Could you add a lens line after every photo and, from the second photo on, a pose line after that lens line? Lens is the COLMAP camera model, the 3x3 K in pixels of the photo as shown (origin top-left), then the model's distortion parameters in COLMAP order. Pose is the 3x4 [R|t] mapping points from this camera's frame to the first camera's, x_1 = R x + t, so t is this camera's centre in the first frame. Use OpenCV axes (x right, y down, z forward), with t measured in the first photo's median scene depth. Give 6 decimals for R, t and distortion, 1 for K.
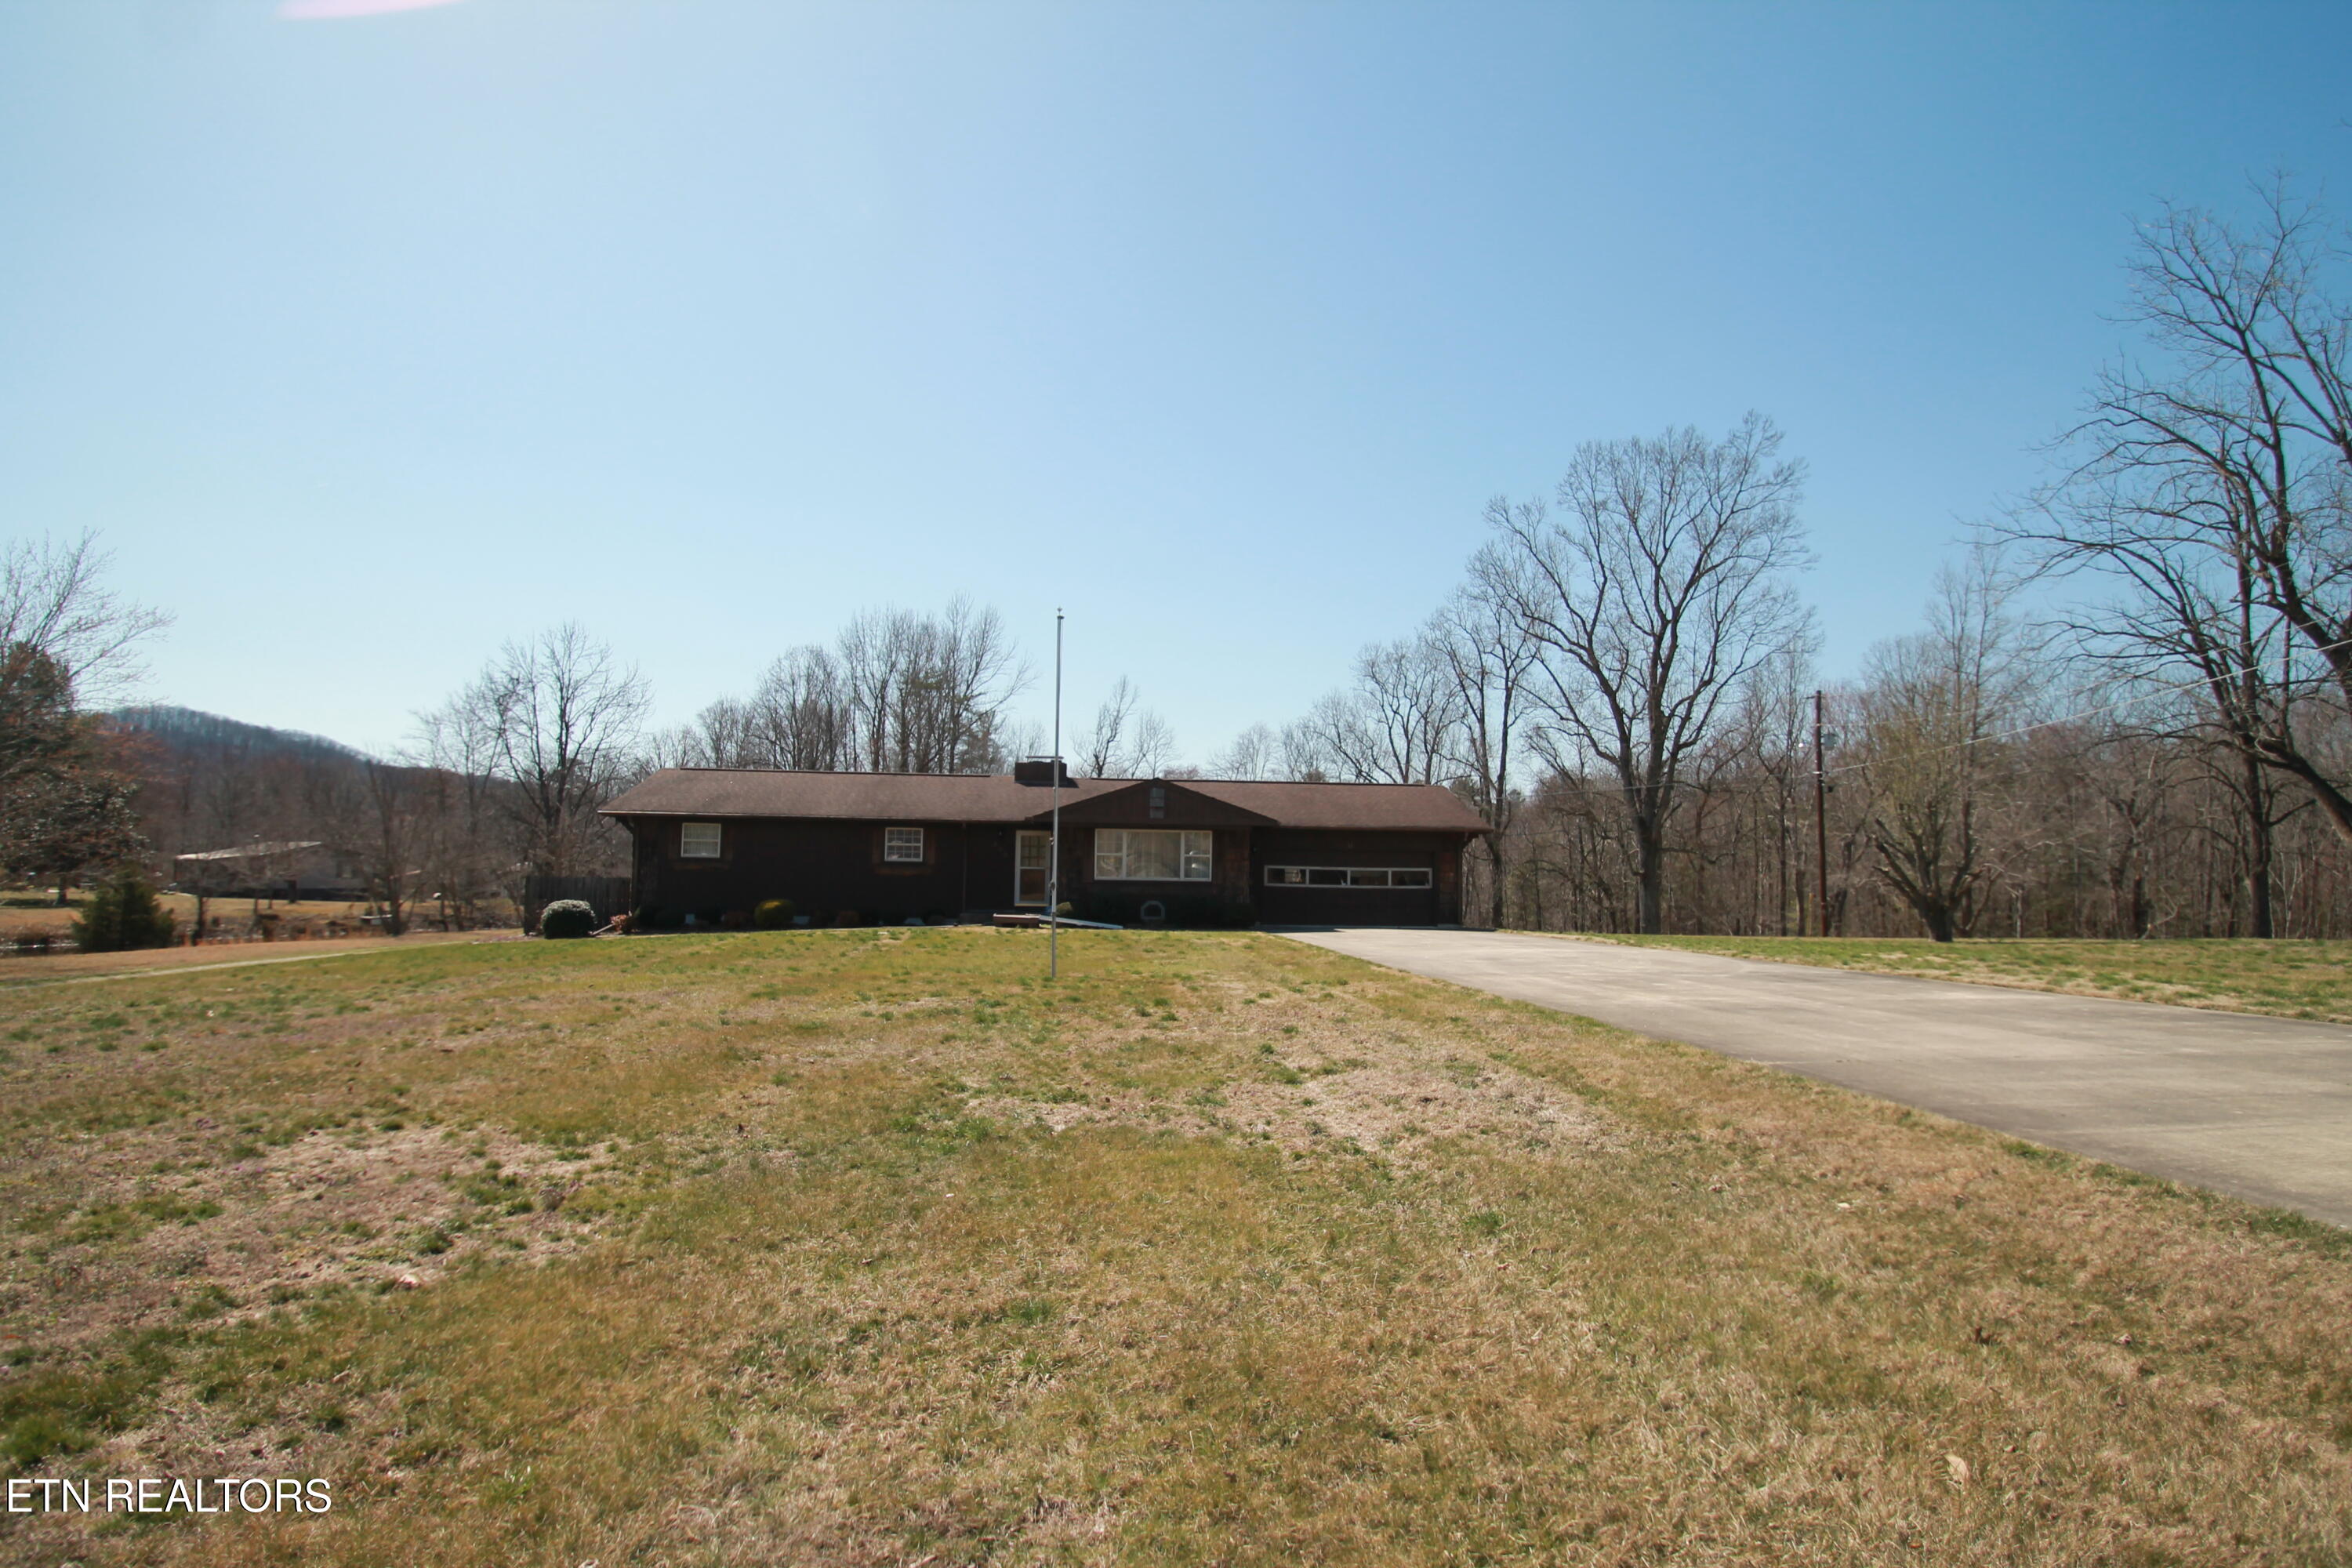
lens RADIAL K [[1225.7, 0, 1168.9], [0, 1225.7, 804.3], [0, 0, 1]] dist [0.023483, -0.033969]
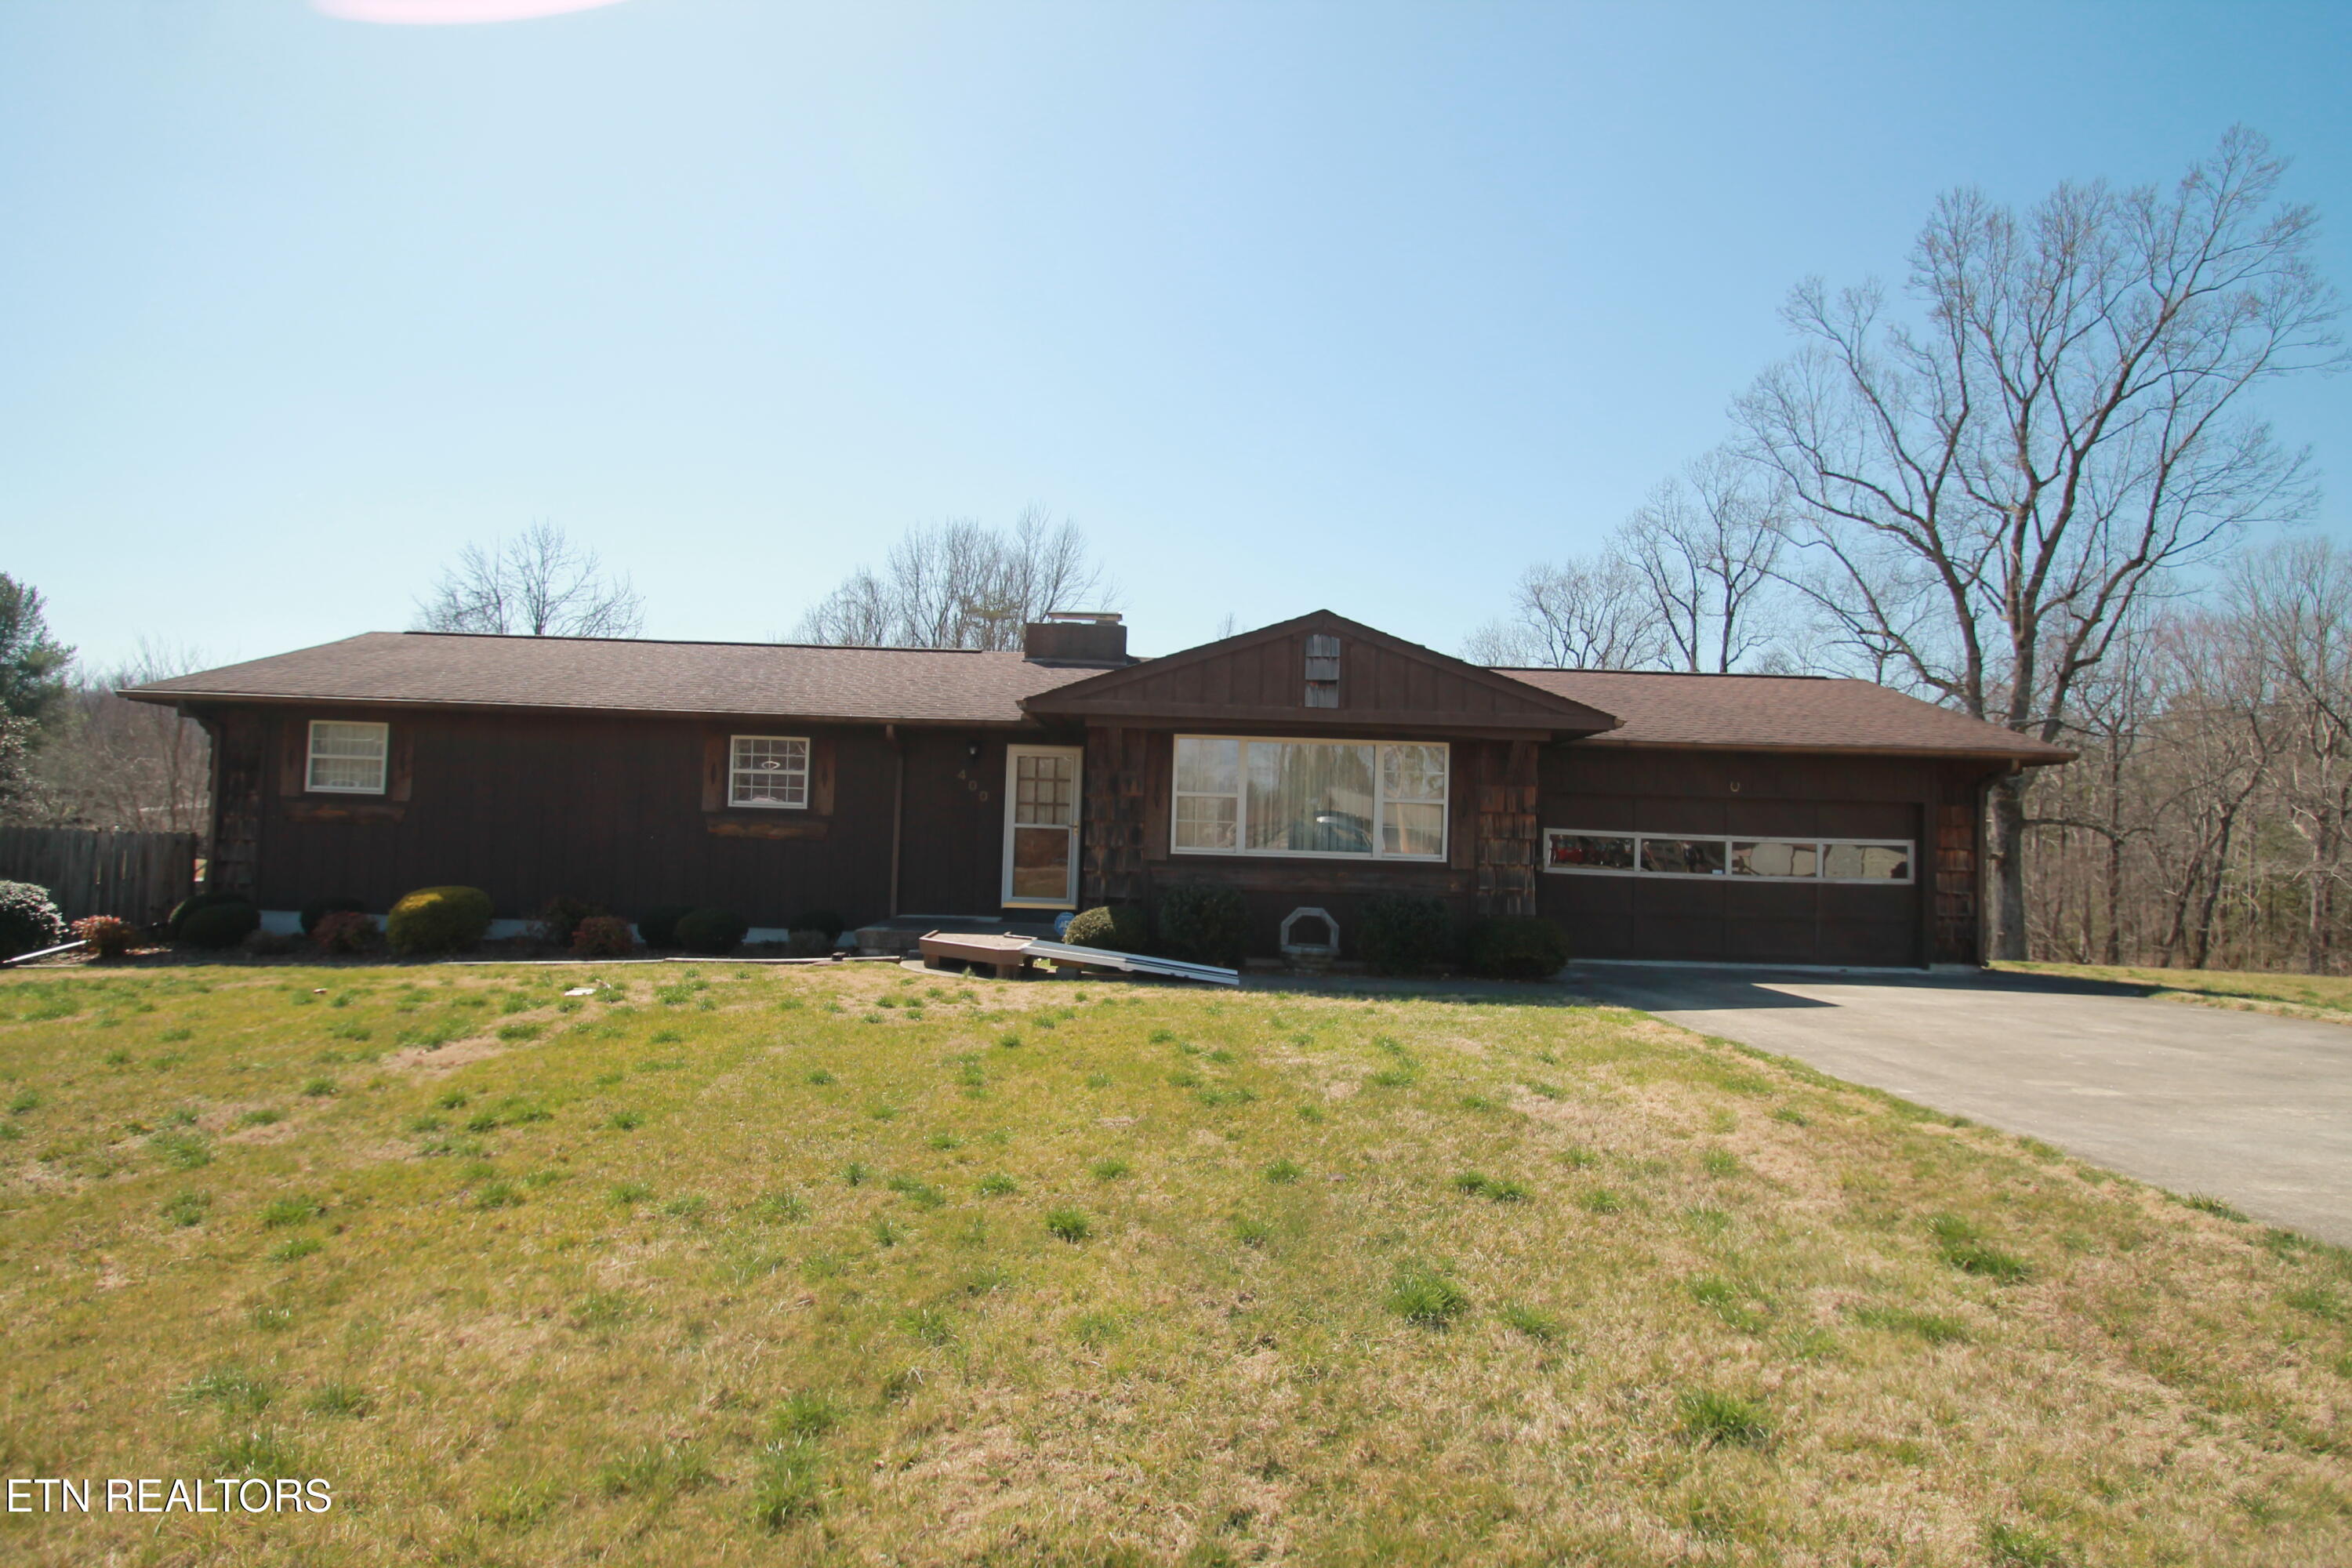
lens RADIAL K [[1225.7, 0, 1168.9], [0, 1225.7, 804.3], [0, 0, 1]] dist [0.023483, -0.033969]
pose [[0.996480, 0.013386, -0.082751, -0.013756], [-0.011527, 0.999671, 0.022907, 0.018045], [0.083031, -0.021873, 0.996307, 0.303340]]
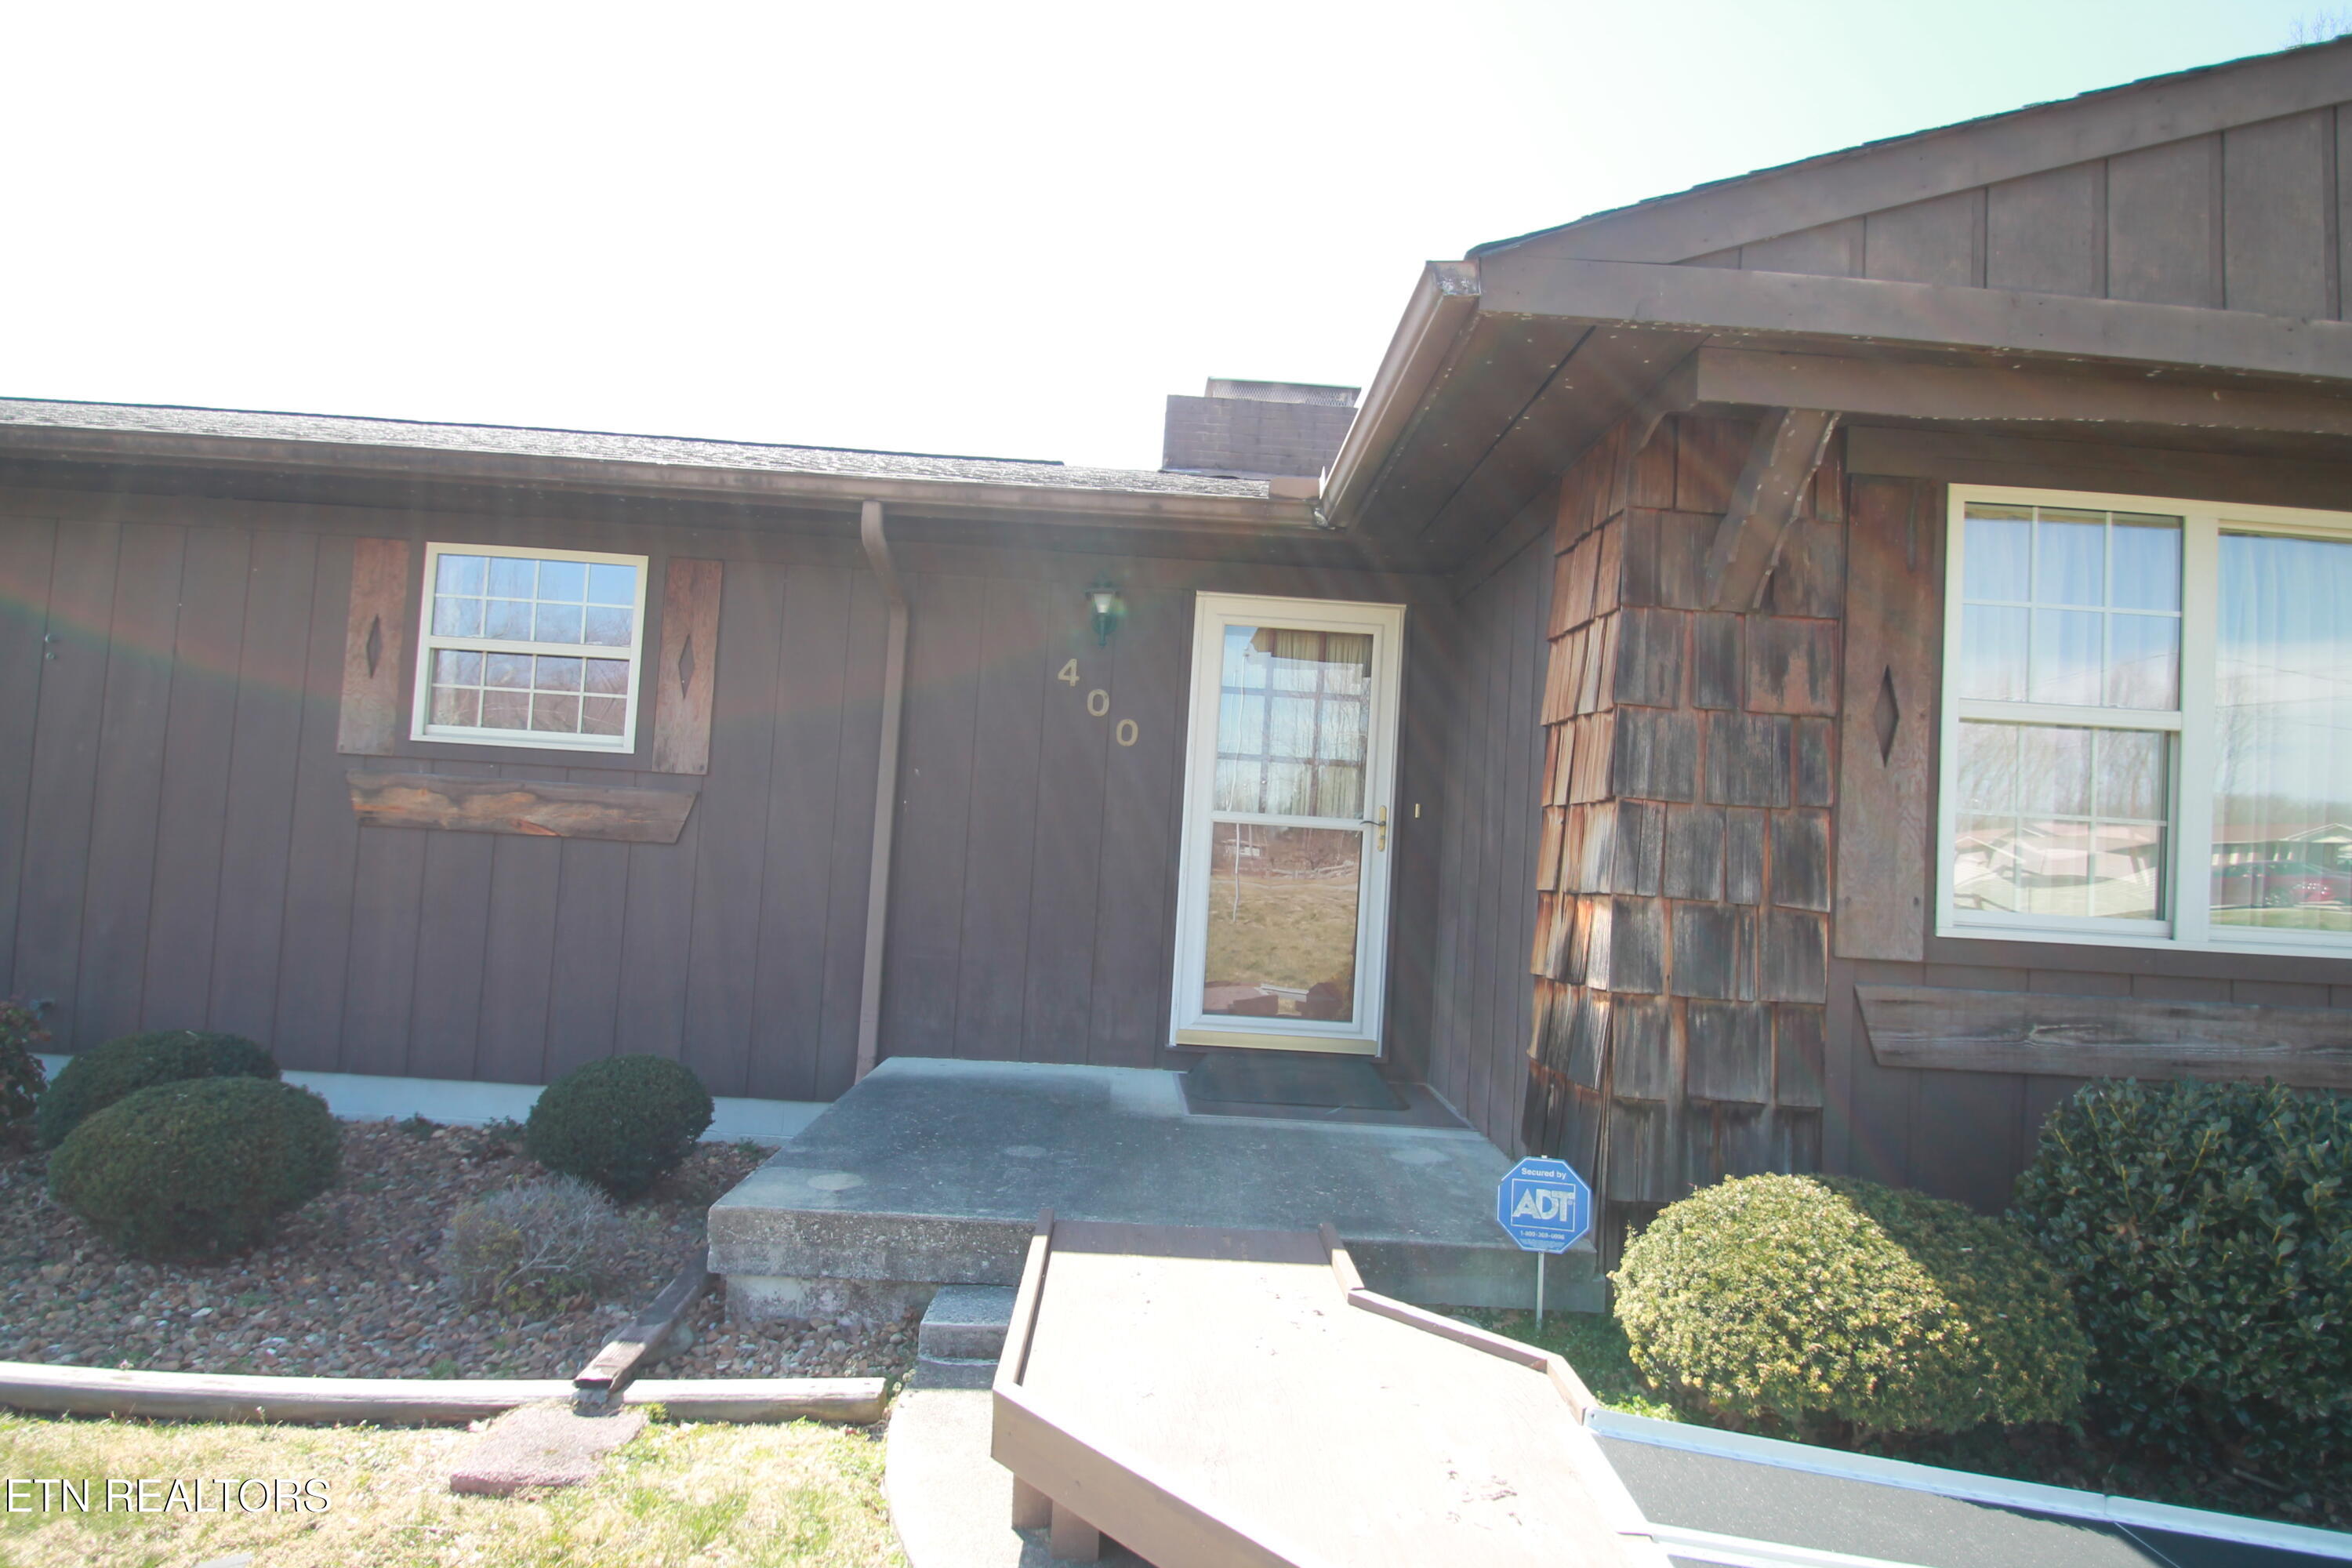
lens RADIAL K [[1225.7, 0, 1168.9], [0, 1225.7, 804.3], [0, 0, 1]] dist [0.023483, -0.033969]
pose [[0.997869, 0.044444, -0.047767, -0.065681], [-0.043608, 0.998879, 0.018406, 0.026188], [0.048531, -0.016283, 0.998689, 0.463224]]
